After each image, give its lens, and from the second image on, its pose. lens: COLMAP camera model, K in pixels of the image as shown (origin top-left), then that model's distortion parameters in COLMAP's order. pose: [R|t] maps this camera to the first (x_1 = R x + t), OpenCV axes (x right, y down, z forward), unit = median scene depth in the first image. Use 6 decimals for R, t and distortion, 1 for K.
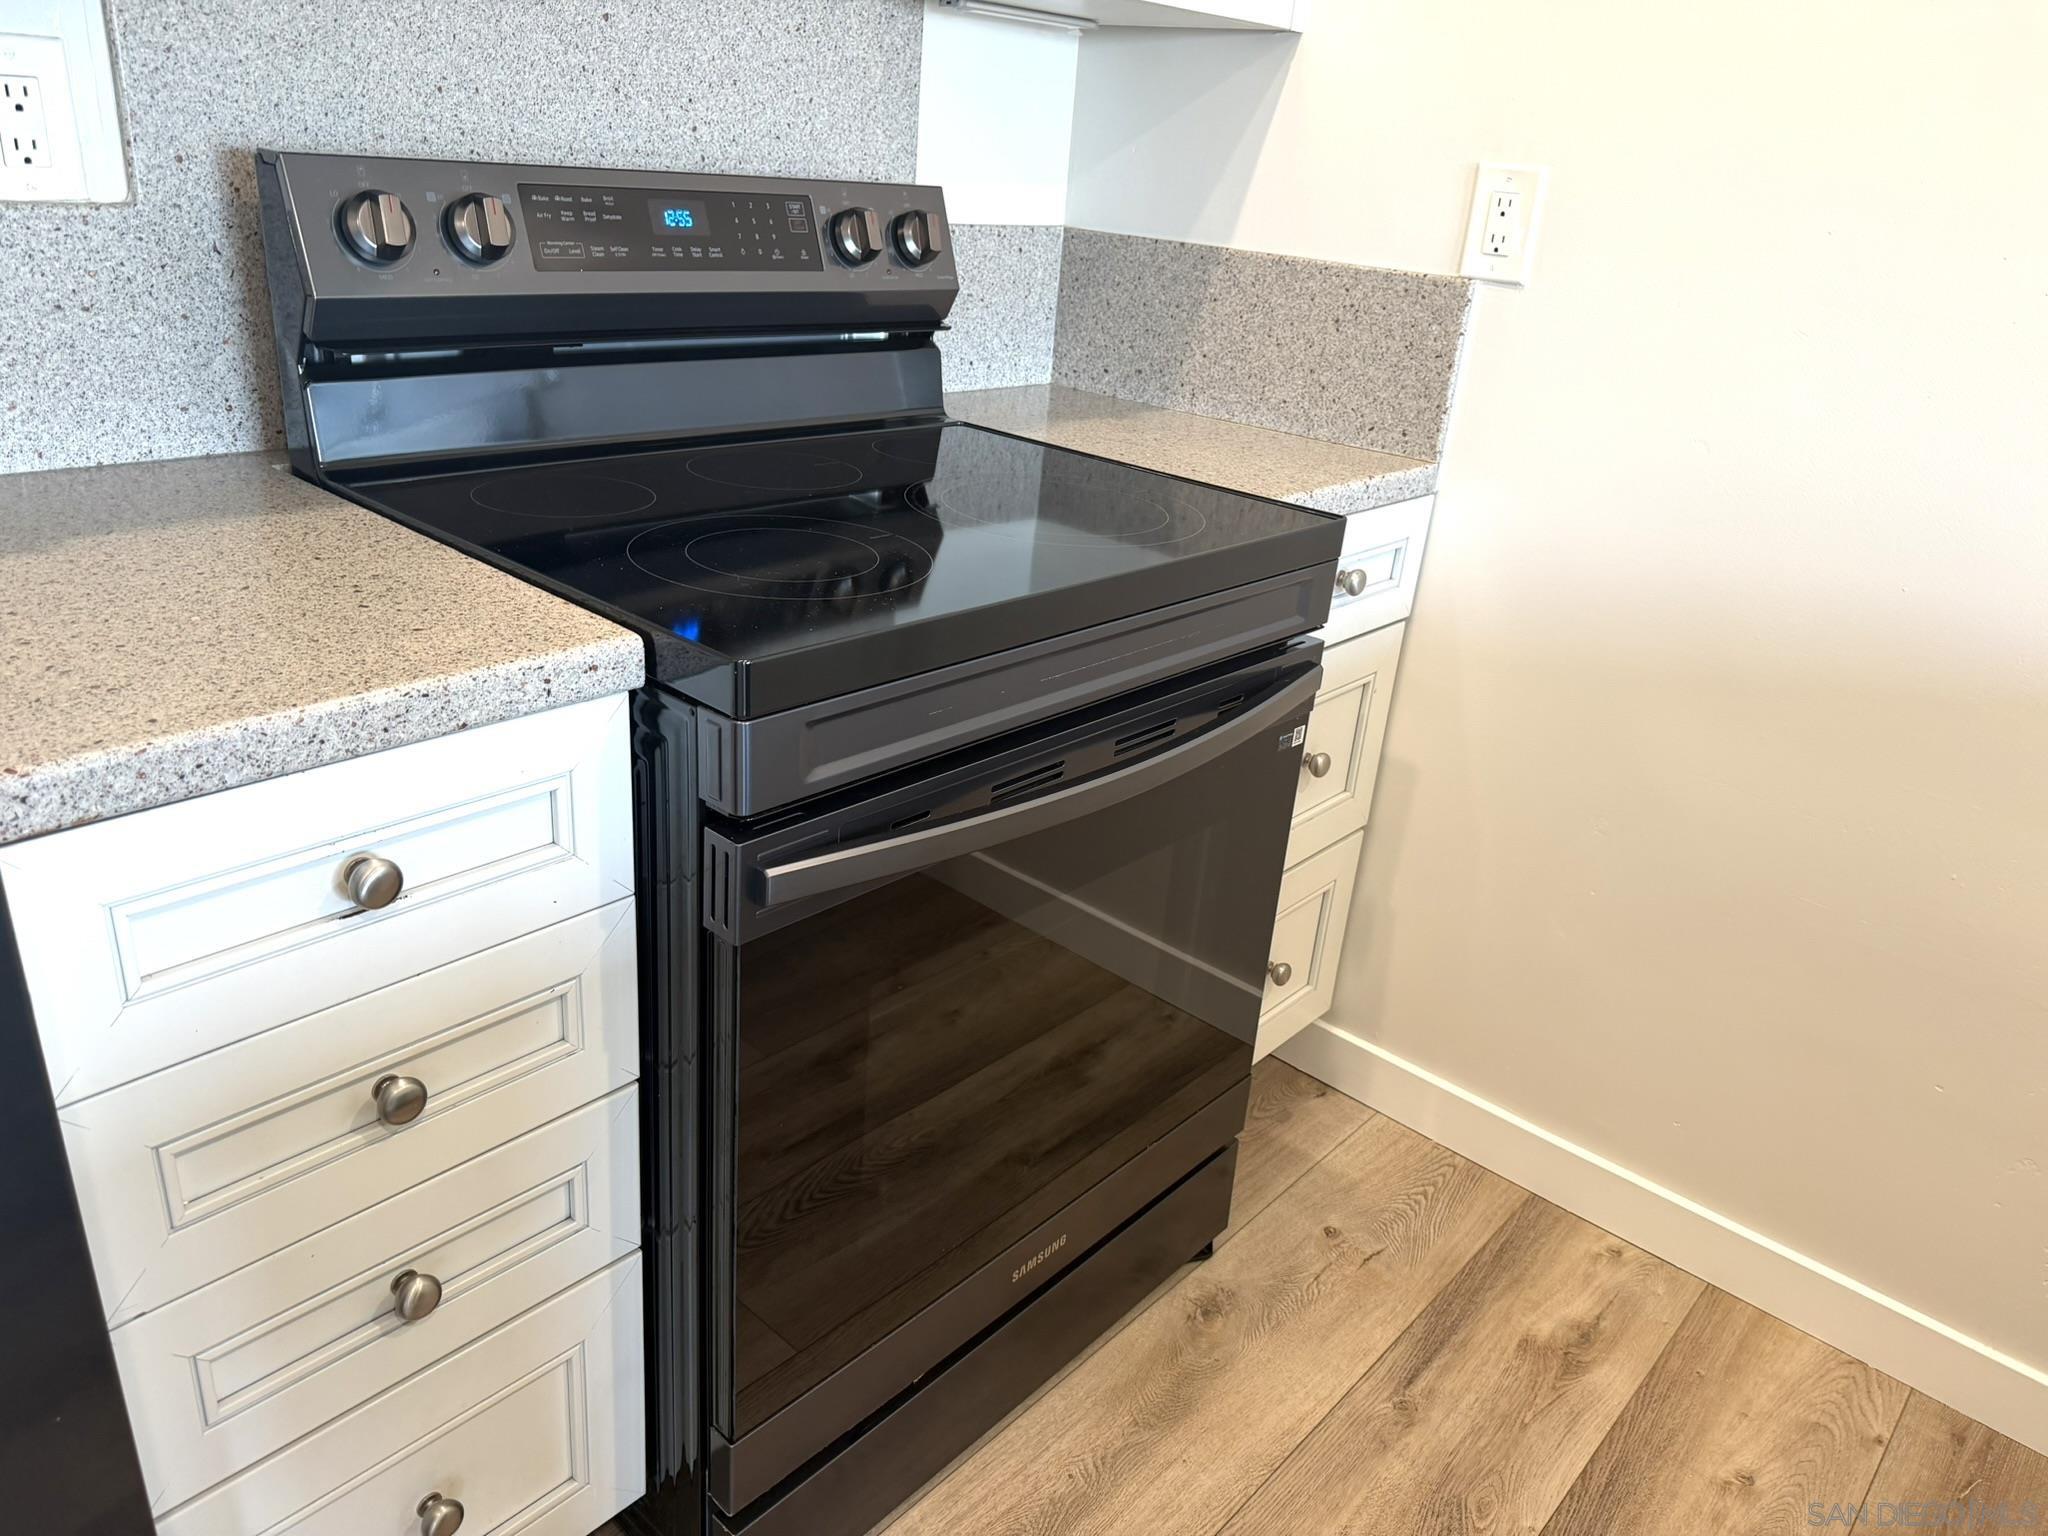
lens RADIAL K [[1470.6, 0, 986.3], [0, 1470.6, 797.6], [0, 0, 1]] dist [0.072287, -0.095794]
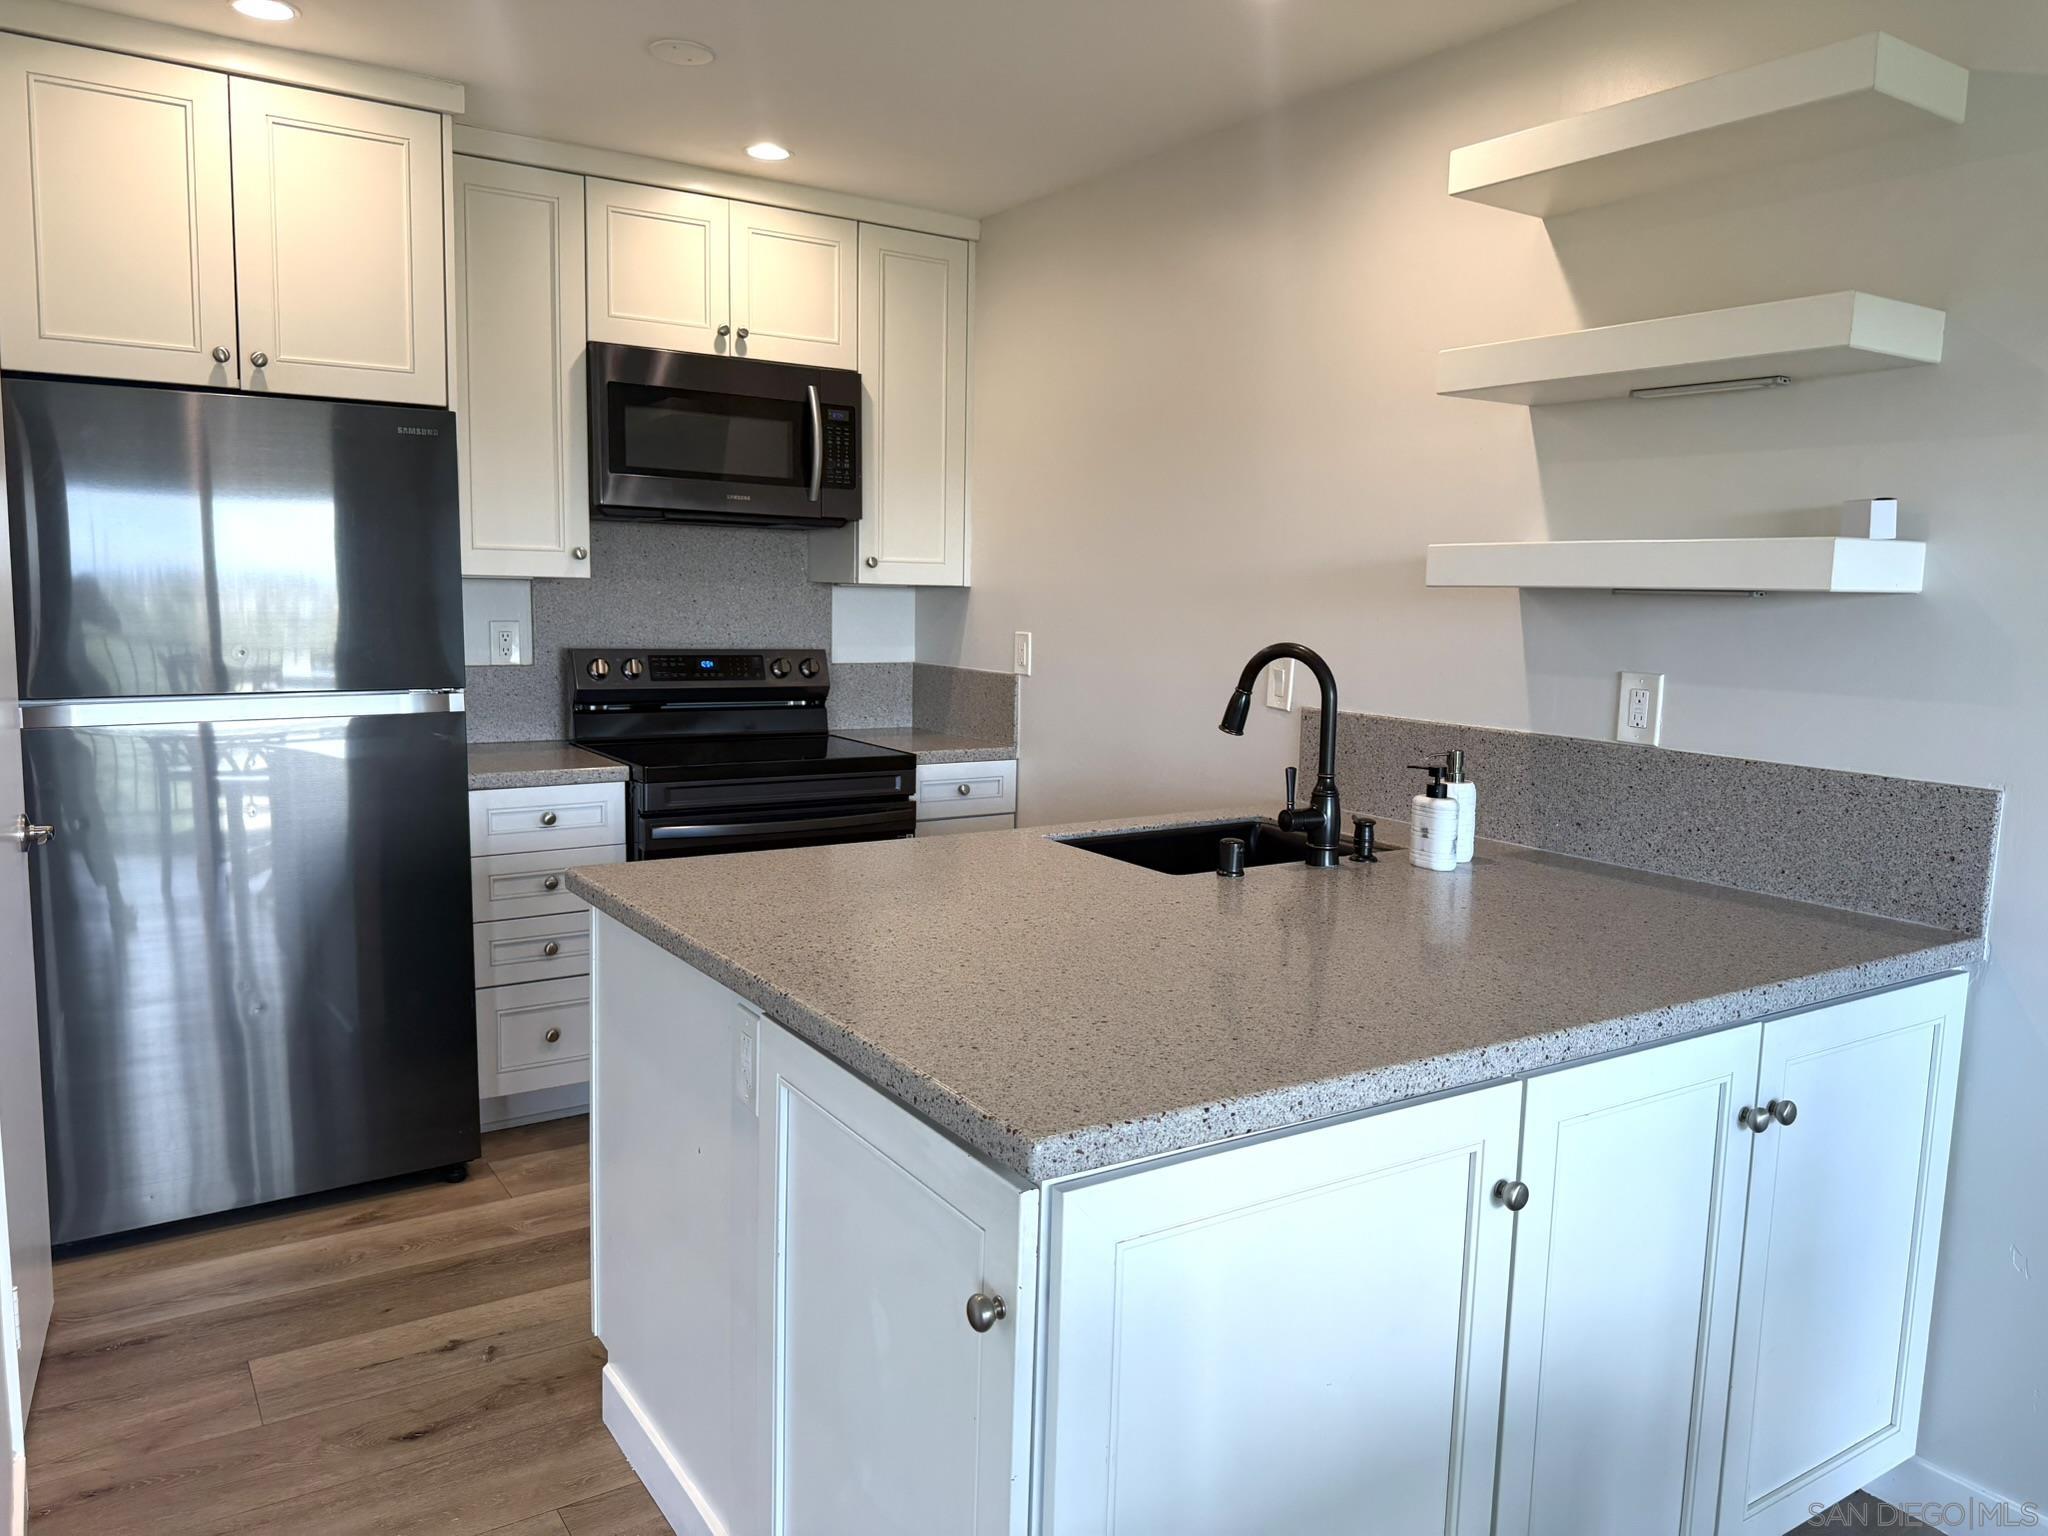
lens RADIAL K [[1470.6, 0, 1019.1], [0, 1470.6, 784.5], [0, 0, 1]] dist [0.072287, -0.095794]
pose [[0.970118, -0.020442, -0.241772, 1.053217], [-0.051702, 0.956144, -0.288299, 0.623624], [0.237062, 0.292184, 0.926515, -1.429737]]
